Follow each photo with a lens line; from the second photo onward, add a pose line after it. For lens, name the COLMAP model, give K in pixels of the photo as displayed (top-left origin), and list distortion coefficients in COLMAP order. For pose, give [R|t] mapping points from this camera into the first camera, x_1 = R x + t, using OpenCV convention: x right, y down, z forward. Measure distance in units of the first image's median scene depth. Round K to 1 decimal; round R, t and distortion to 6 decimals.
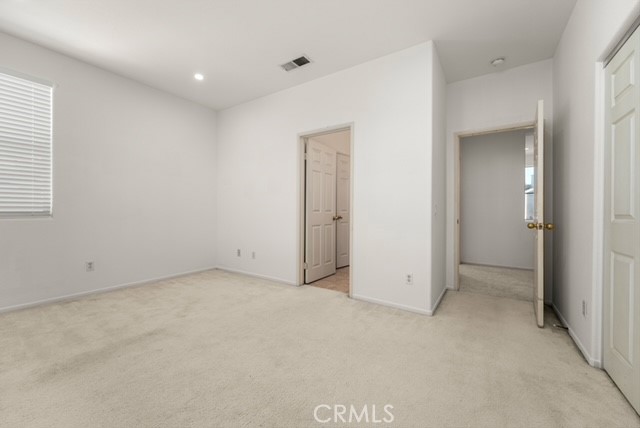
lens RADIAL K [[256.4, 0, 317.8], [0, 256.4, 212.3], [0, 0, 1]] dist [-0.001771, -0.000005]
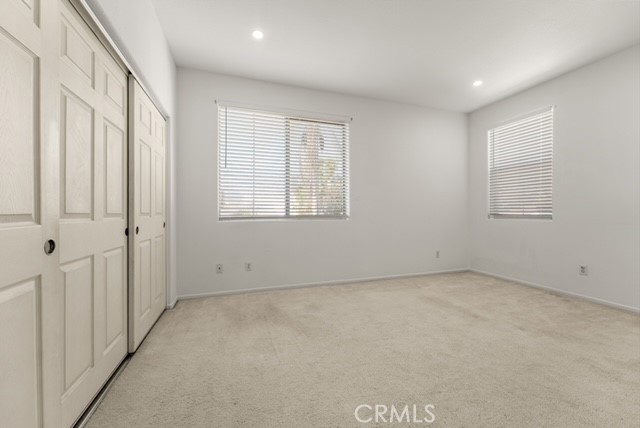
lens RADIAL K [[256.4, 0, 318.9], [0, 256.4, 213.3], [0, 0, 1]] dist [-0.001771, -0.000005]
pose [[-0.608934, -0.005580, -0.793201, 0.713965], [-0.010794, 0.999941, 0.001252, 0.001862], [0.793147, 0.009324, -0.608959, 1.098448]]
